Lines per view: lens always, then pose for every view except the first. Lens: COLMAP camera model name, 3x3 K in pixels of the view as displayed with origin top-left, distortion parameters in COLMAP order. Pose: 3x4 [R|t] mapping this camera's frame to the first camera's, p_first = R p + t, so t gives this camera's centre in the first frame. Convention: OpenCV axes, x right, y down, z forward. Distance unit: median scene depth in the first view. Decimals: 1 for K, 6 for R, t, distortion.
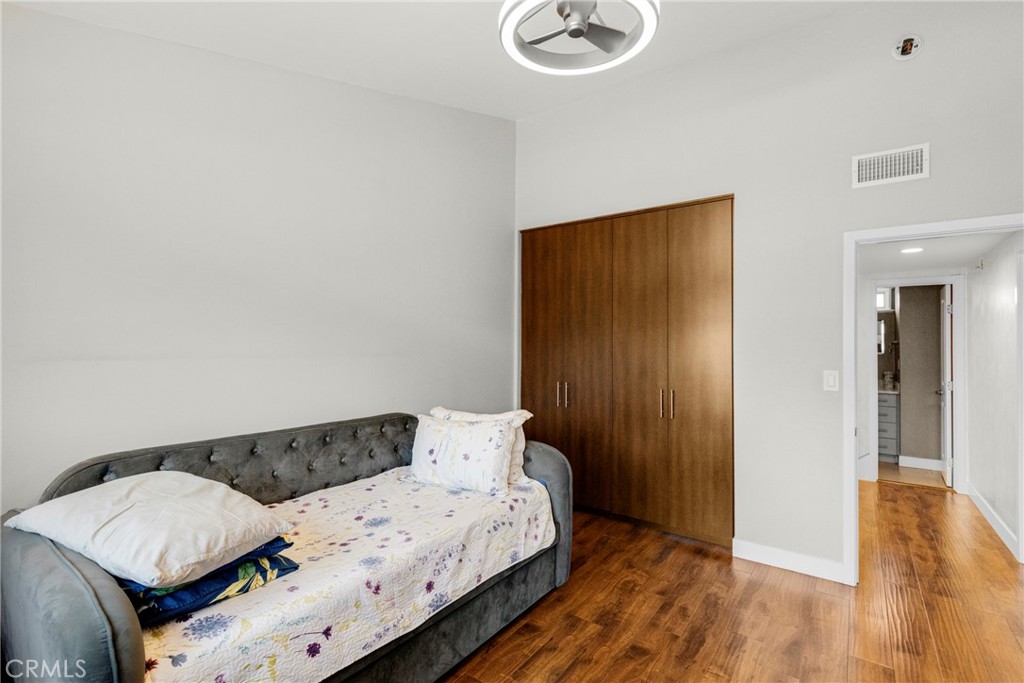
lens RADIAL K [[479.0, 0, 512.0], [0, 479.0, 341.5], [0, 0, 1]] dist [-0.000611, -0.000101]
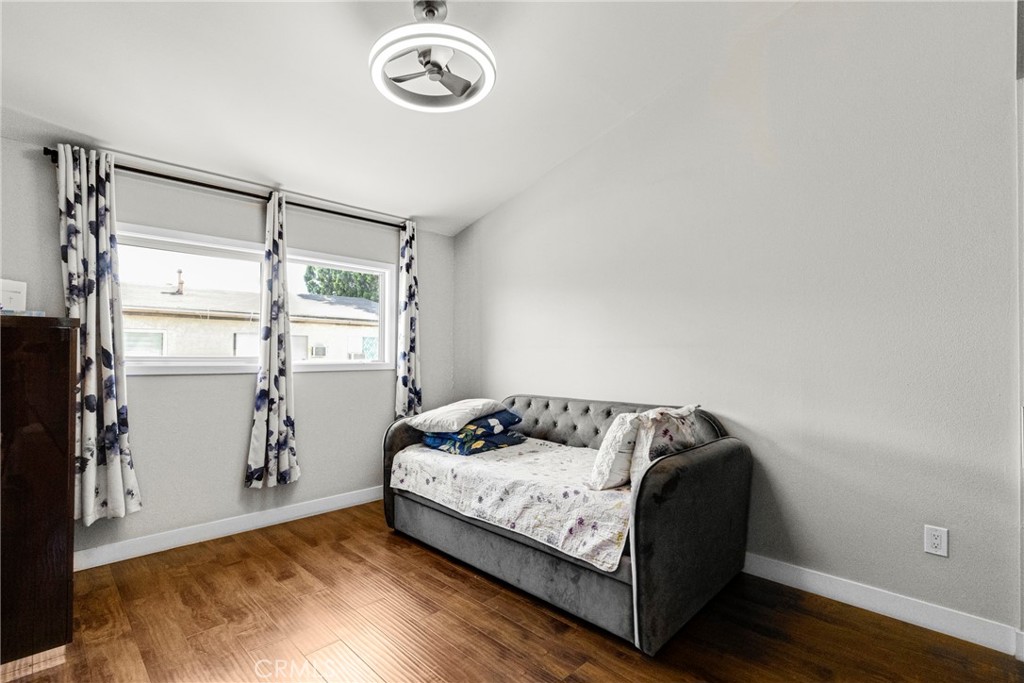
lens RADIAL K [[479.0, 0, 512.0], [0, 479.0, 341.5], [0, 0, 1]] dist [-0.000611, -0.000101]
pose [[-0.153477, -0.035046, -0.987531, 1.062394], [0.003024, 0.999350, -0.035936, 0.072043], [0.988148, -0.008502, -0.153271, 1.112156]]
